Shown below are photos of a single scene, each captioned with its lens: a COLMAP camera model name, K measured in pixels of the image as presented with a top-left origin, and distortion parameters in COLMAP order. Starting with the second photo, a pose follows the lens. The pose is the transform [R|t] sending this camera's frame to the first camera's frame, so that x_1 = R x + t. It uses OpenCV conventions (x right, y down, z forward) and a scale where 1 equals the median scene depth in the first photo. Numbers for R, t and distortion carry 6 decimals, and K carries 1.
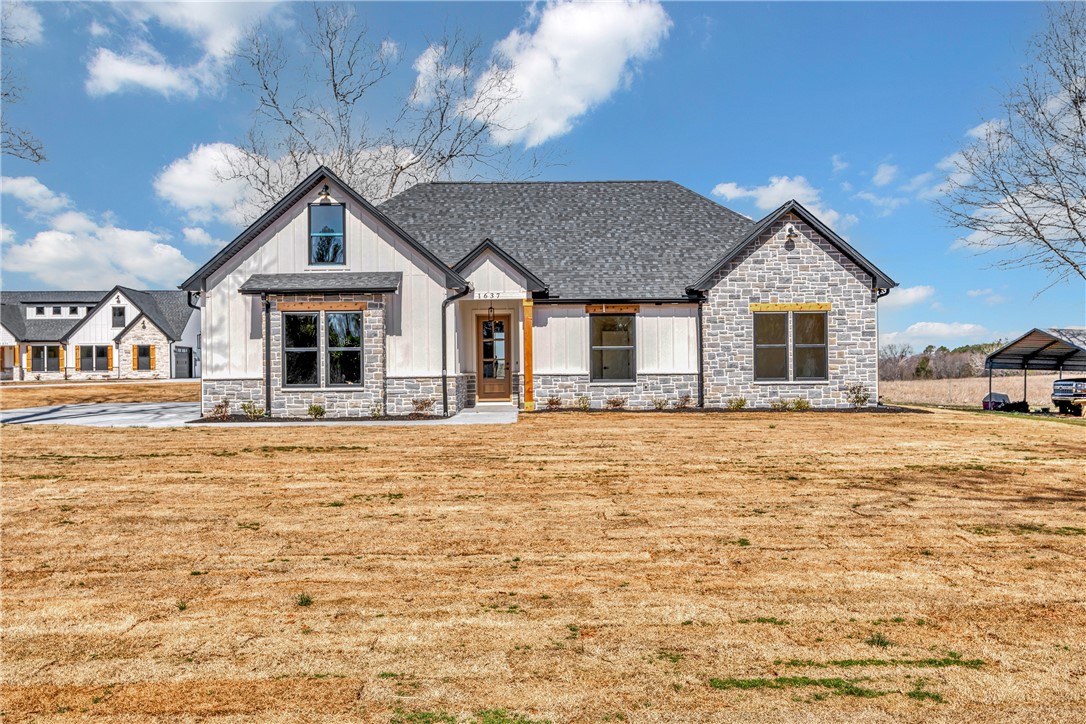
lens RADIAL K [[989.4, 0, 538.4], [0, 989.4, 363.2], [0, 0, 1]] dist [0.024547, 0.000000]
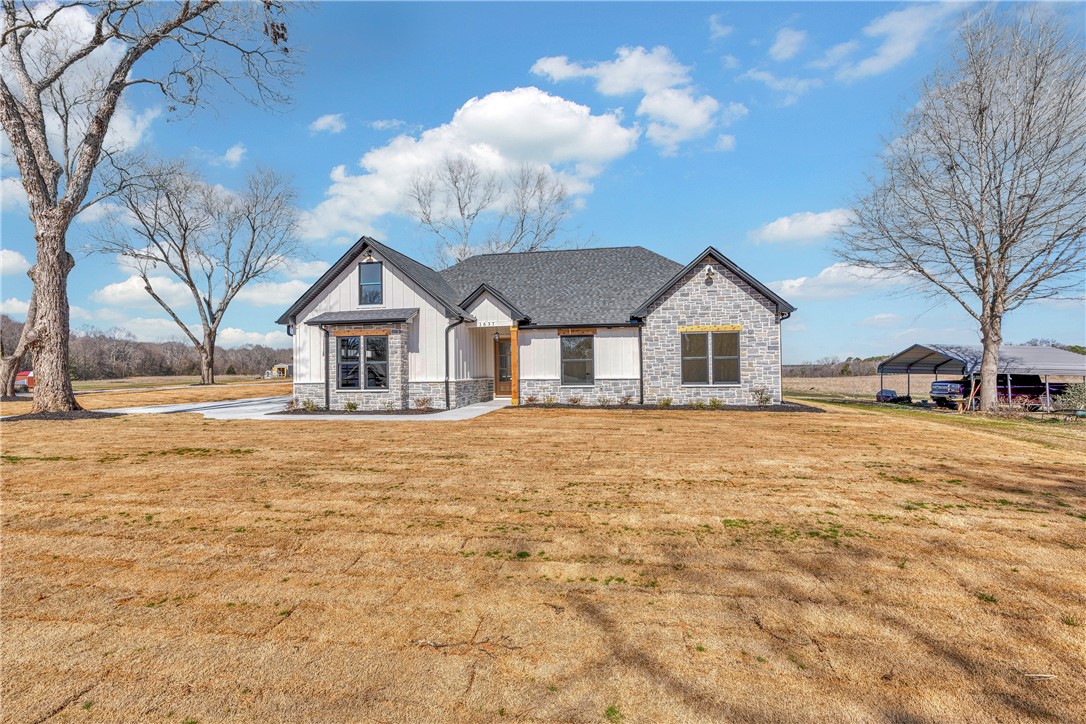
lens RADIAL K [[496.7, 0, 541.0], [0, 496.7, 363.2], [0, 0, 1]] dist [0.001826, 0.000345]
pose [[0.983428, -0.005456, -0.181215, 0.153037], [0.003817, 0.999949, -0.009392, -0.005001], [0.181257, 0.008544, 0.983399, 0.310207]]
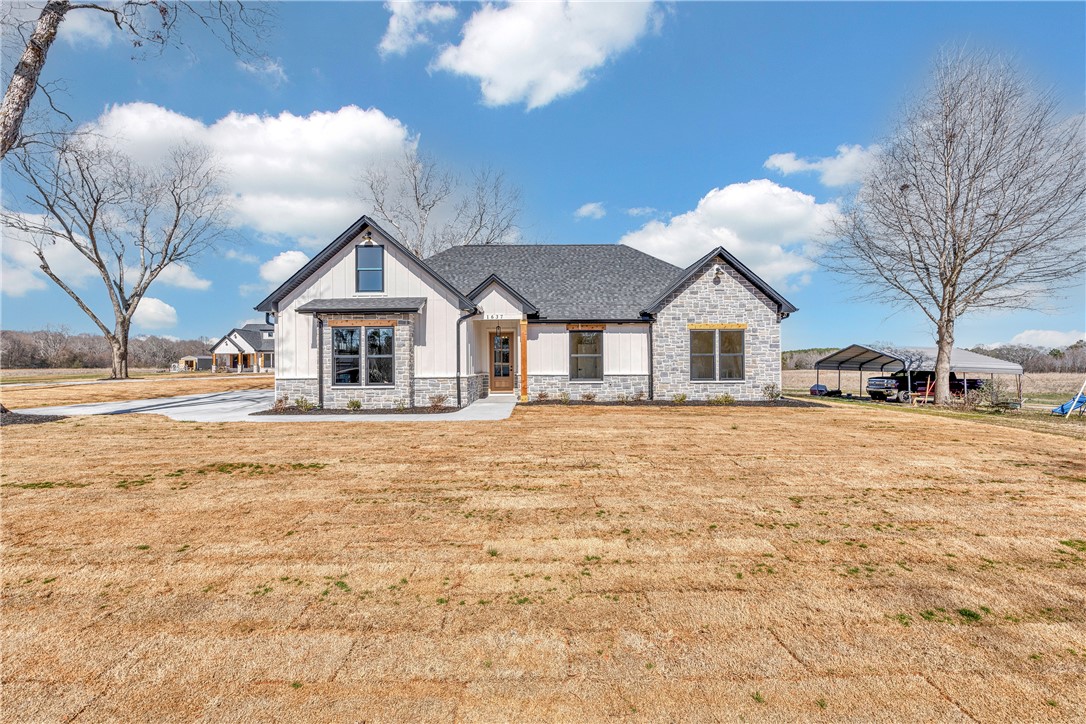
lens RADIAL K [[472.5, 0, 540.1], [0, 472.5, 364.0], [0, 0, 1]] dist [-0.002902, 0.000667]
pose [[0.999975, 0.003394, -0.006228, 0.015797], [-0.003378, 0.999991, 0.002480, -0.005609], [0.006236, -0.002459, 0.999978, 0.351518]]
